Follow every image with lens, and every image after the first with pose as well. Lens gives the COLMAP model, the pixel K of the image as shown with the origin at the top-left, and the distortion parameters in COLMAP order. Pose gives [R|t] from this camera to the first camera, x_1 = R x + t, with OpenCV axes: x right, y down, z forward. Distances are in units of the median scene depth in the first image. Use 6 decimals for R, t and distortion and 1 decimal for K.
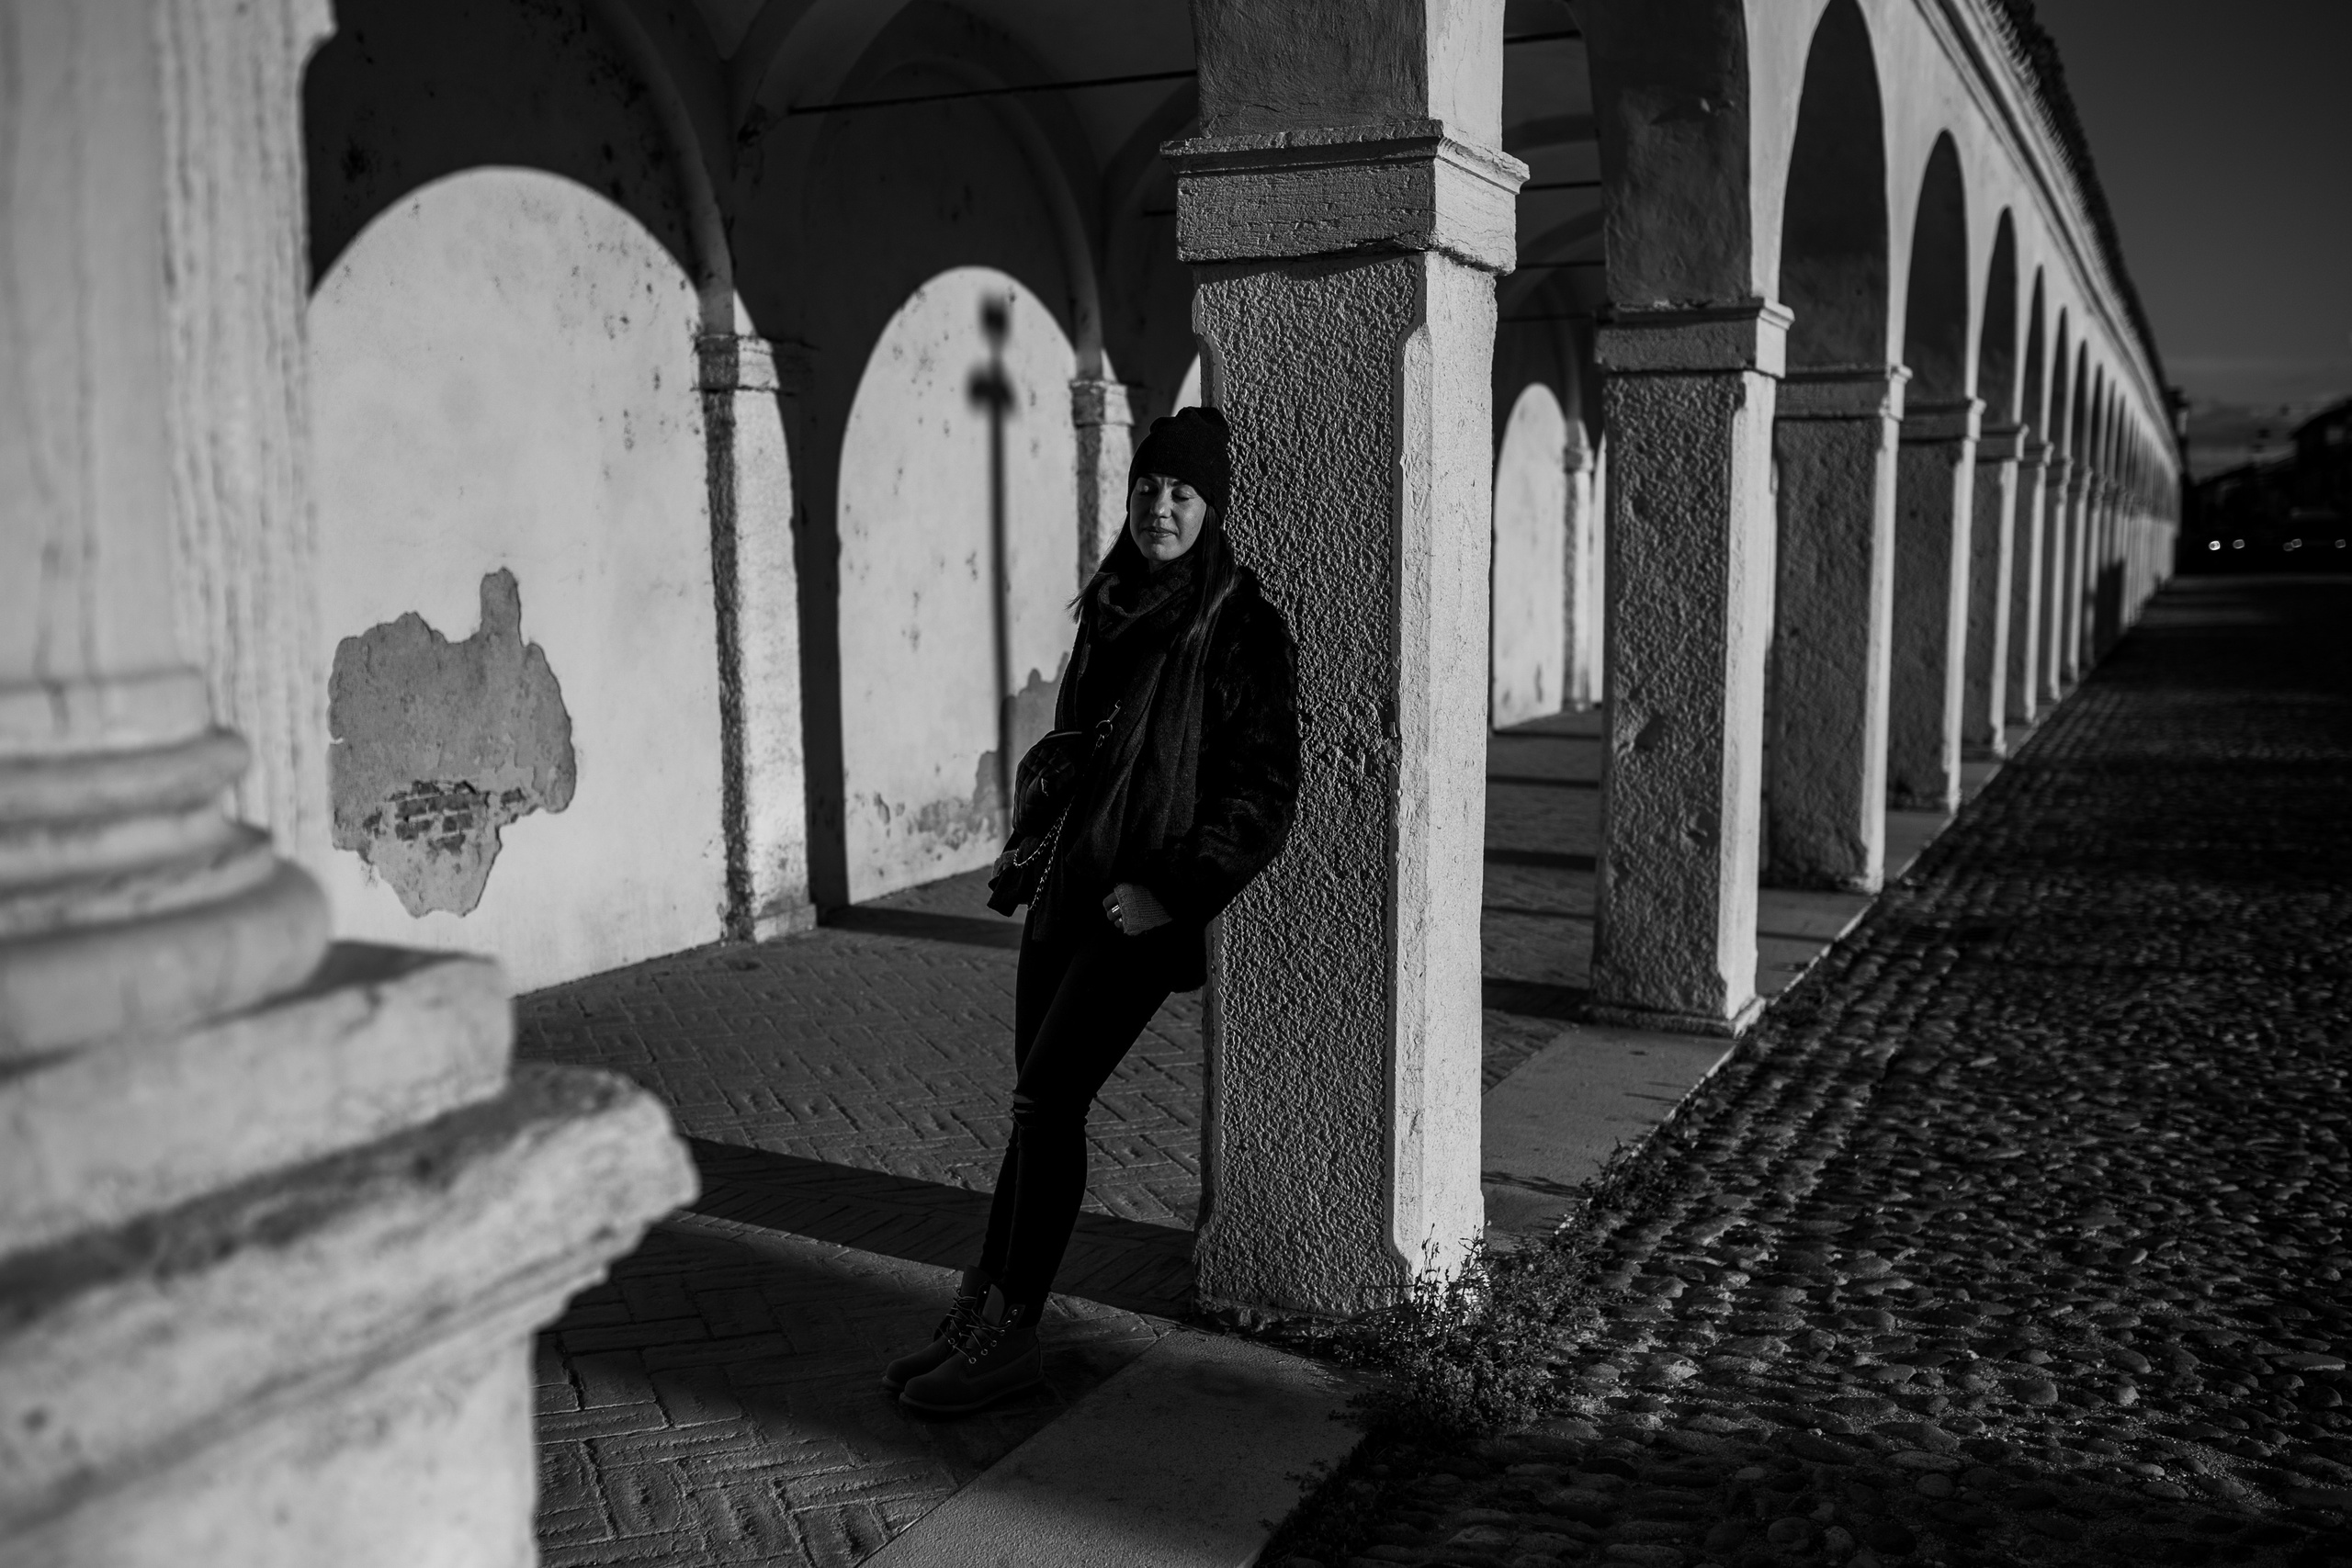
lens RADIAL K [[2292.6, 0, 1168.0], [0, 2292.6, 778.9], [0, 0, 1]] dist [-0.060709, 0.086952]
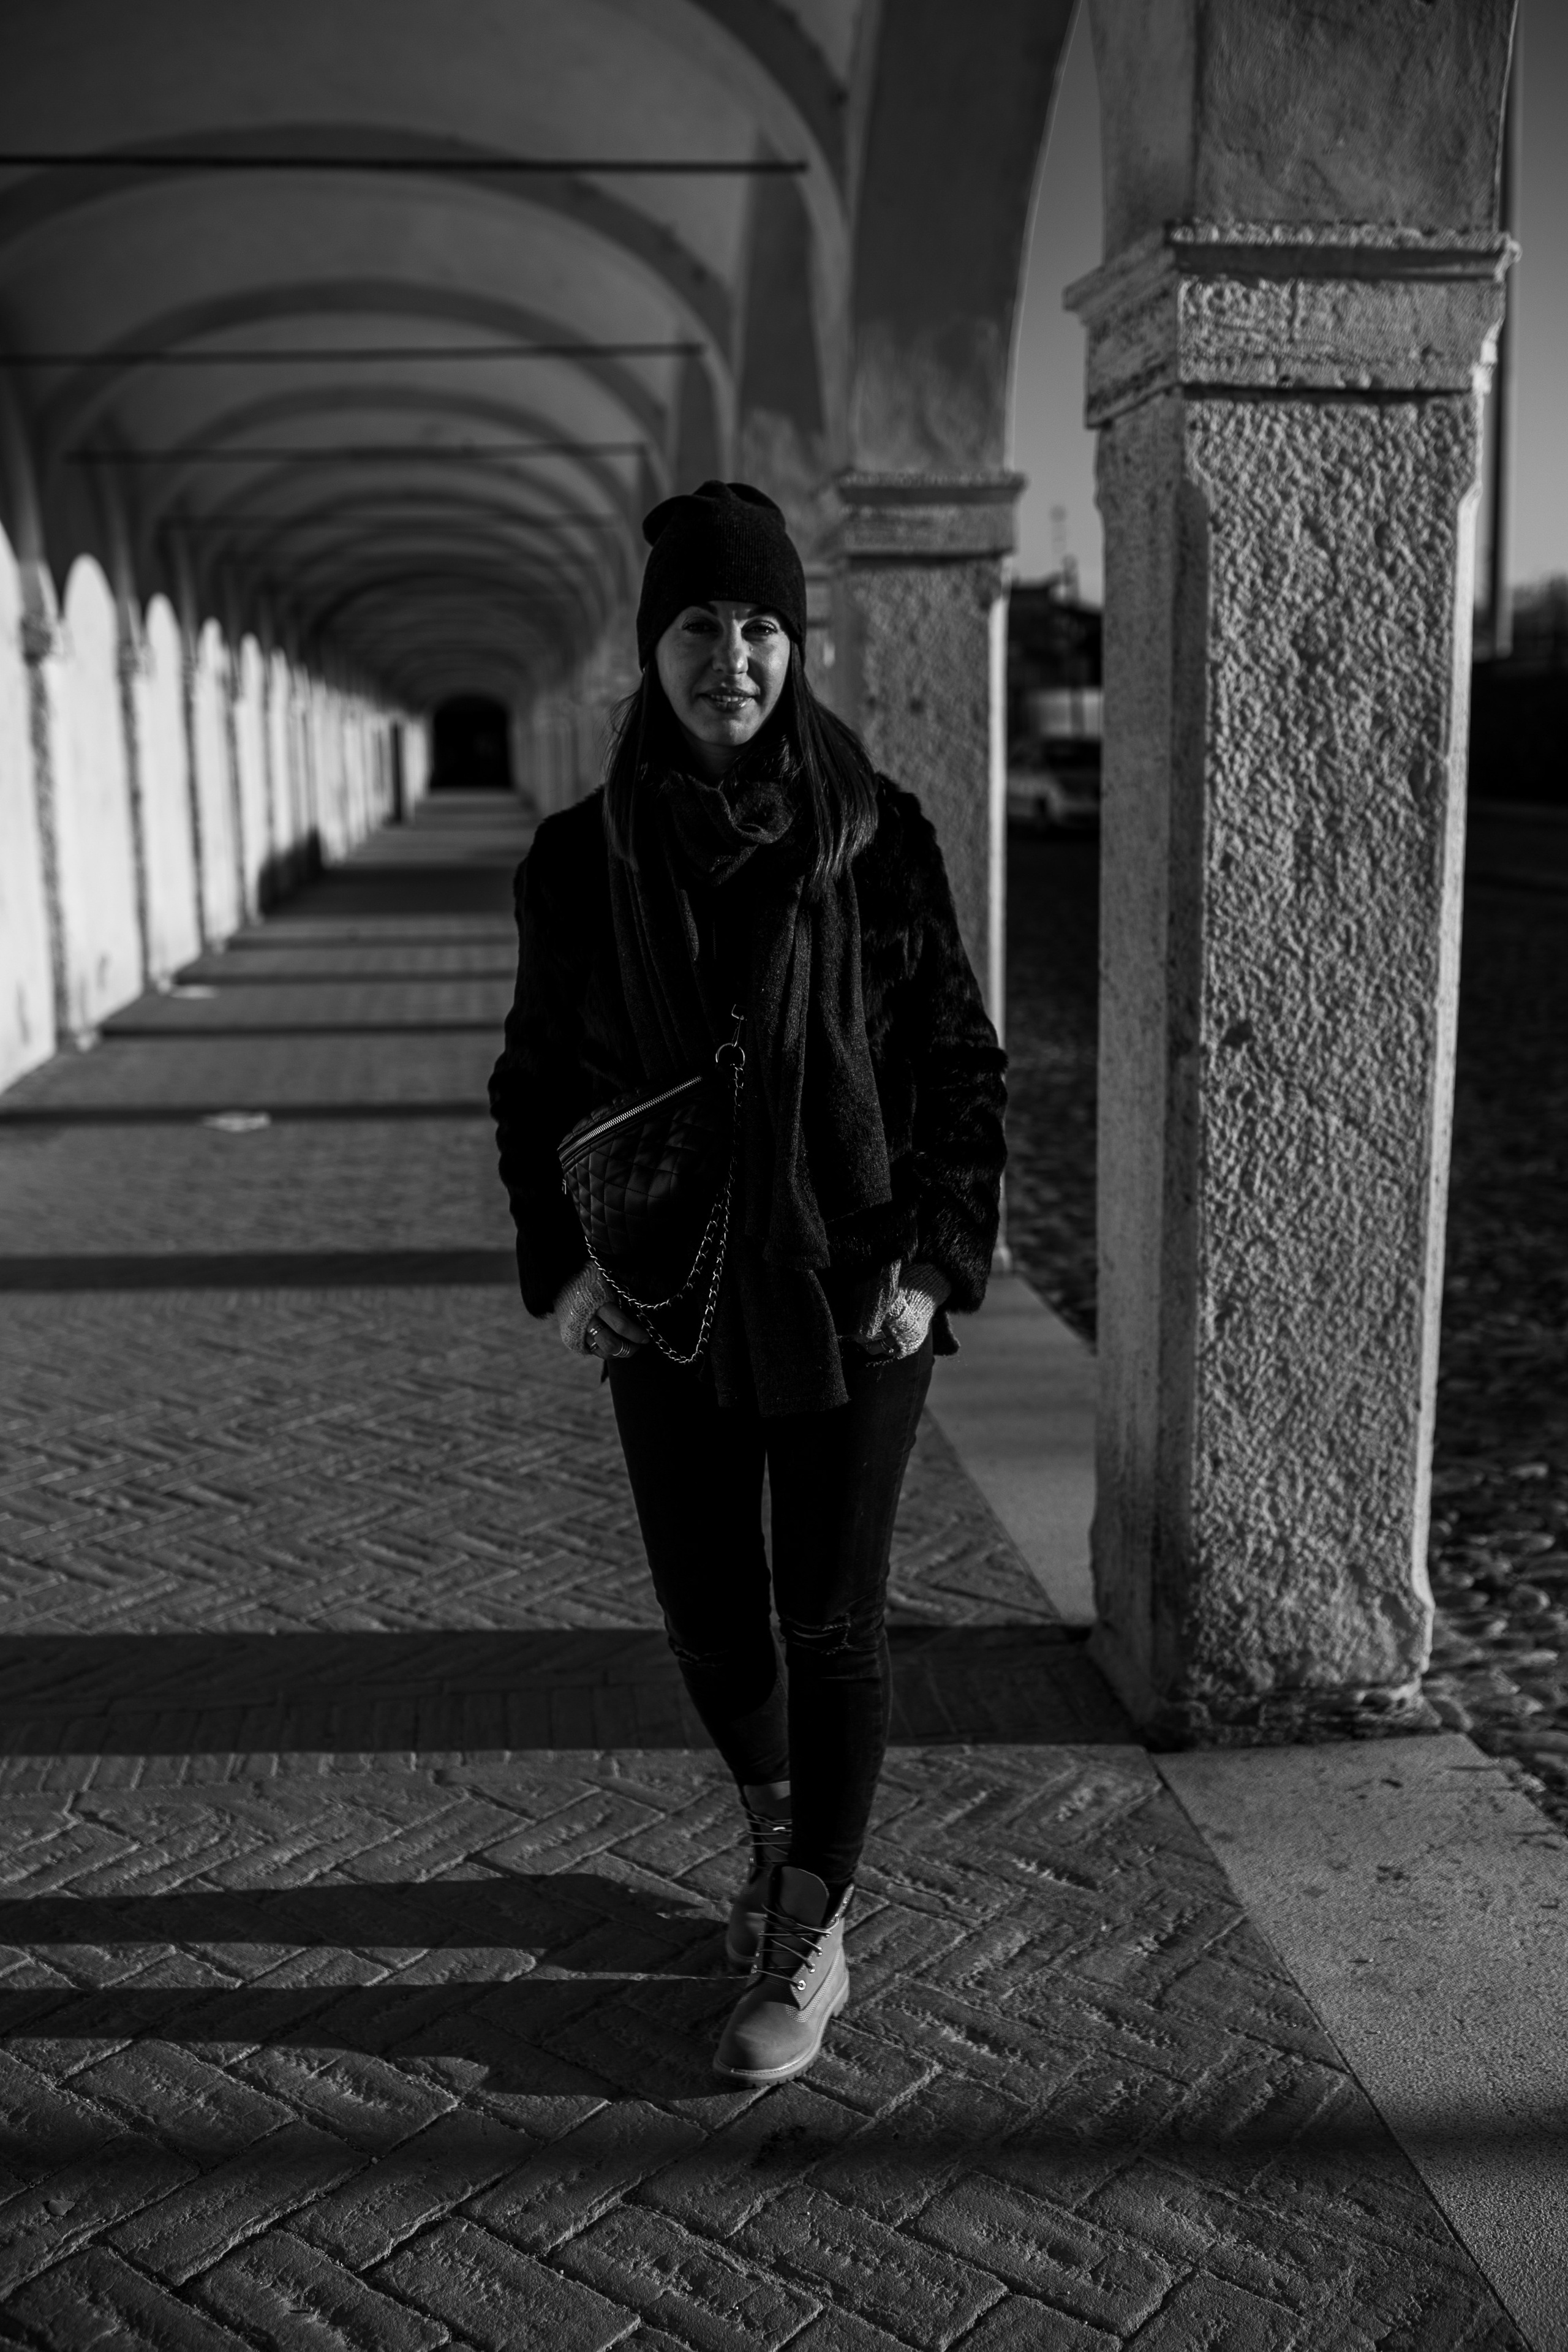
lens RADIAL K [[2248.9, 0, 784.0], [0, 2248.9, 1176.0], [0, 0, 1]] dist [-0.063767, 0.090688]
pose [[0.845792, -0.115024, 0.520966, 0.053045], [0.073997, 0.992336, 0.098964, -0.113248], [-0.528356, -0.045154, 0.847821, 1.038338]]
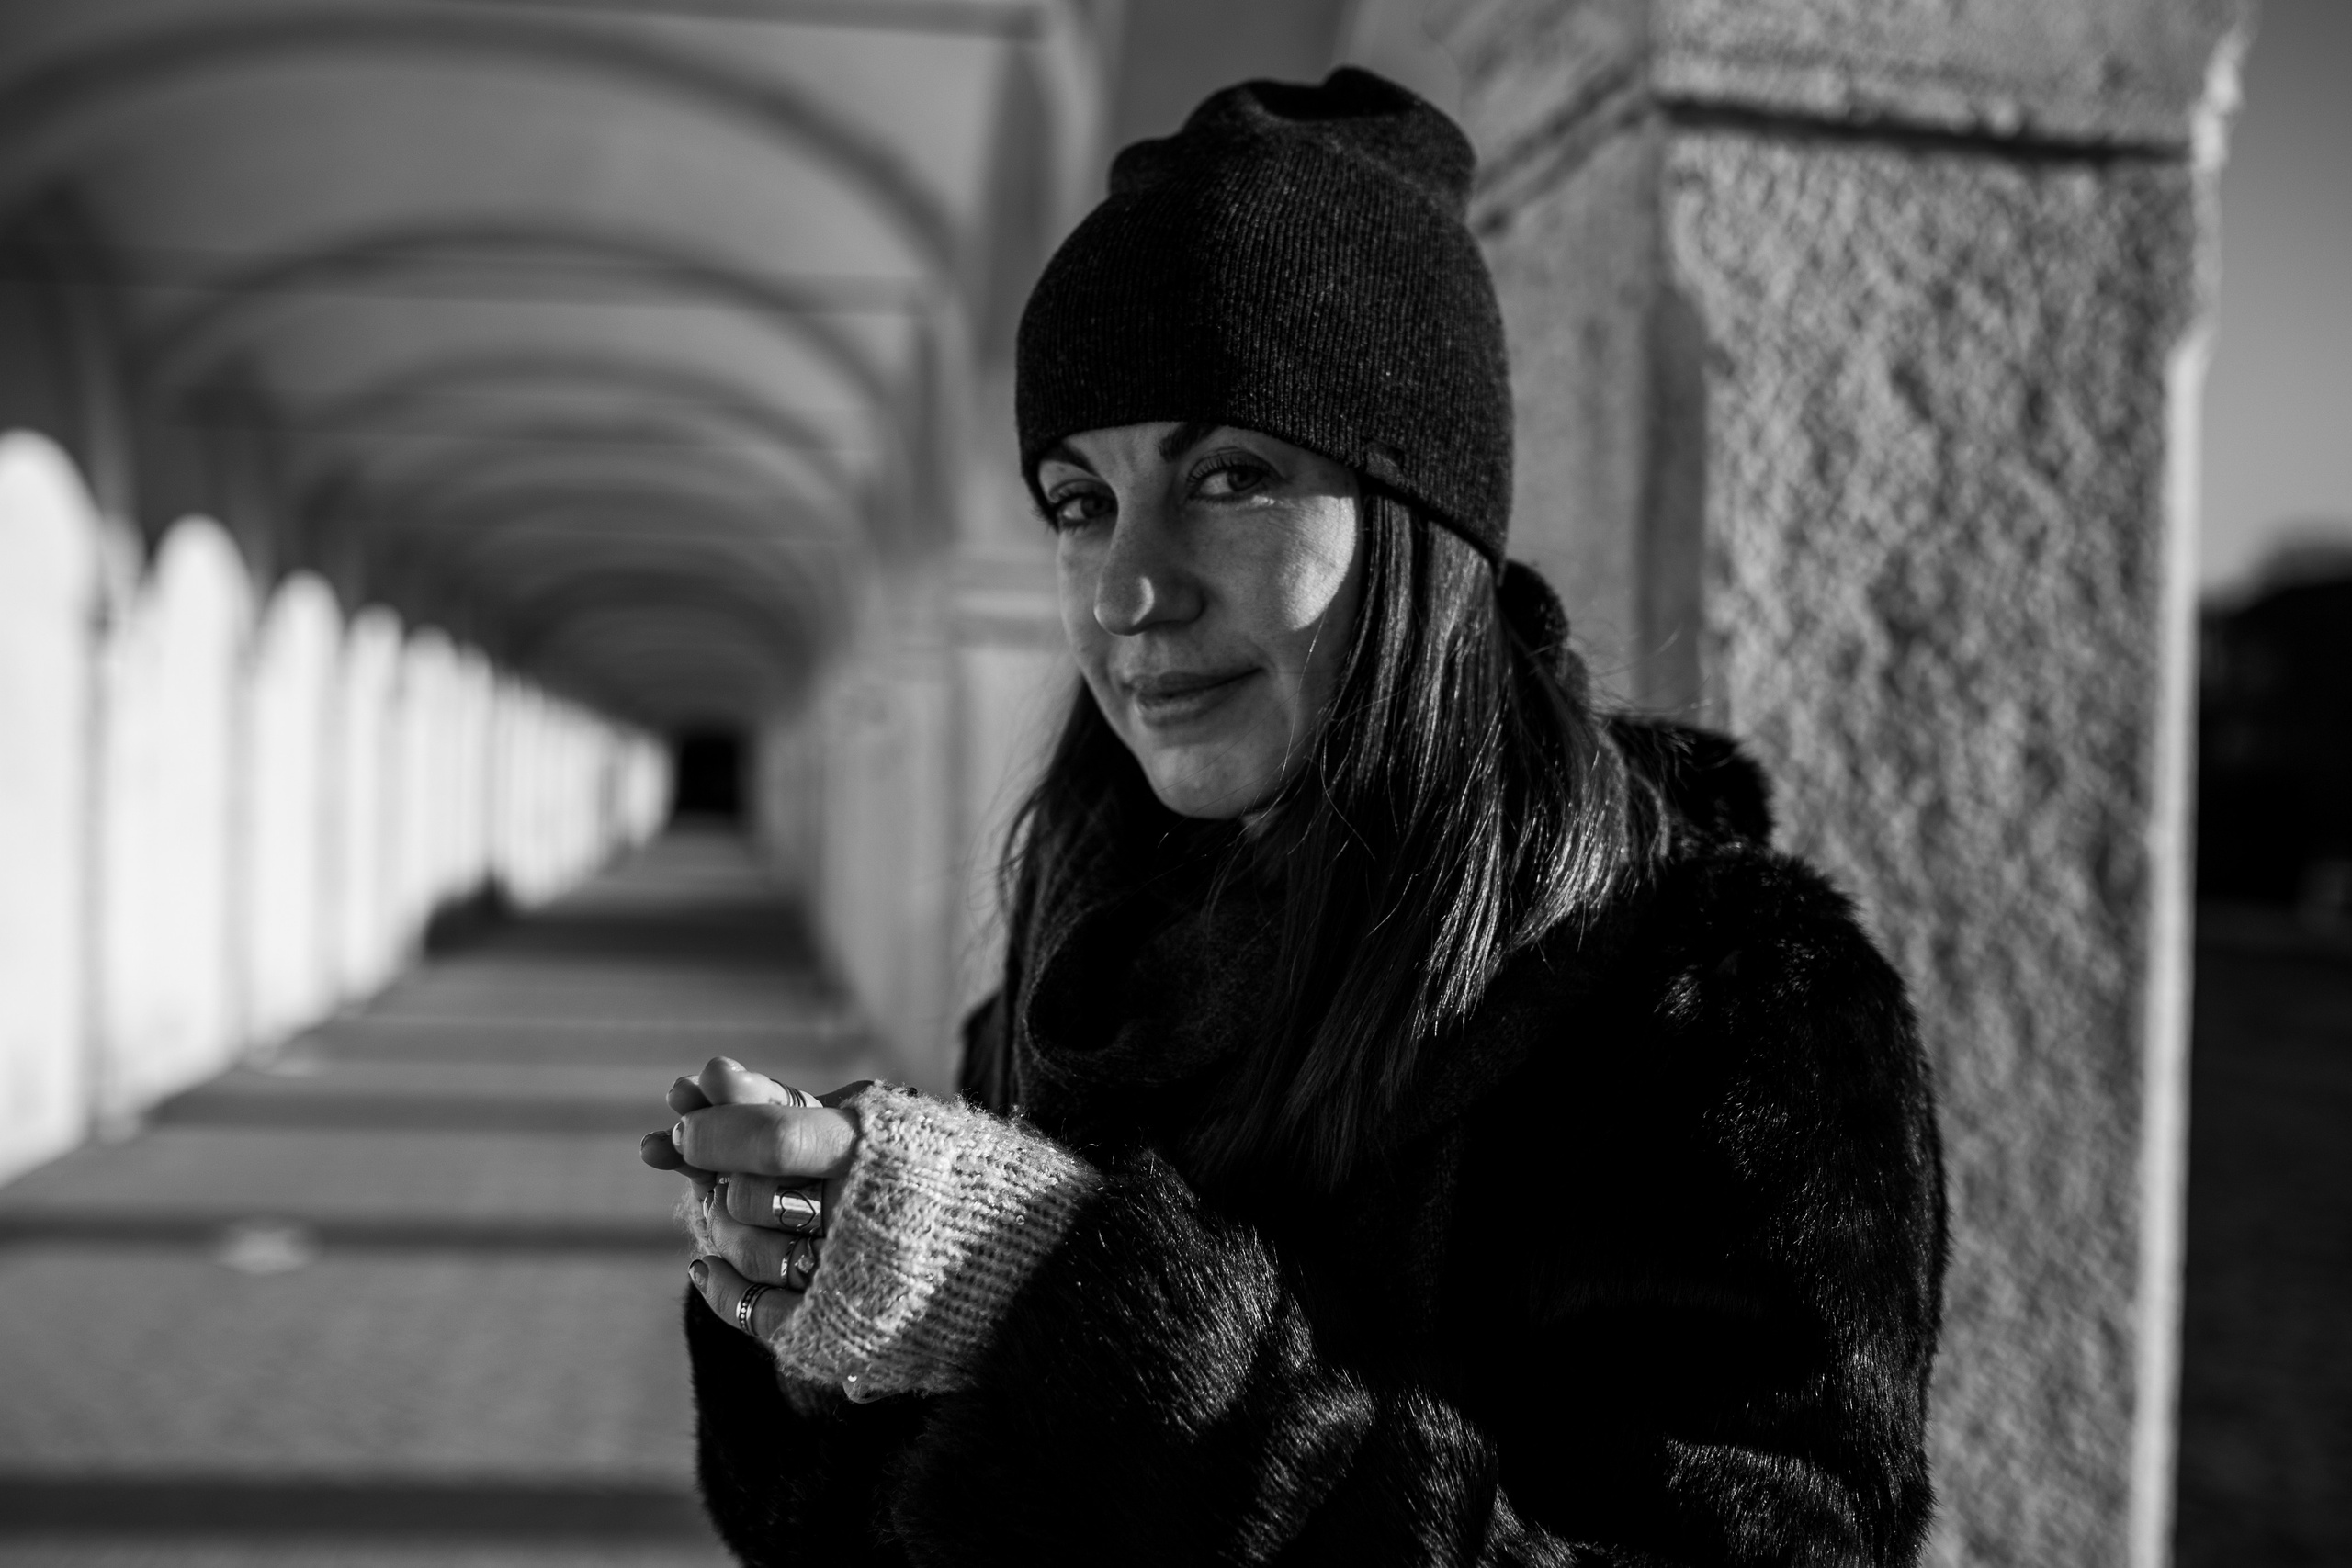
lens RADIAL K [[2253.7, 0, 1185.0], [0, 2253.7, 787.0], [0, 0, 1]] dist [-0.069231, 0.106764]
pose [[0.821229, 0.021297, 0.570202, 0.199209], [0.037931, 0.995055, -0.091795, -0.130385], [-0.569337, 0.097012, 0.816360, 1.226508]]
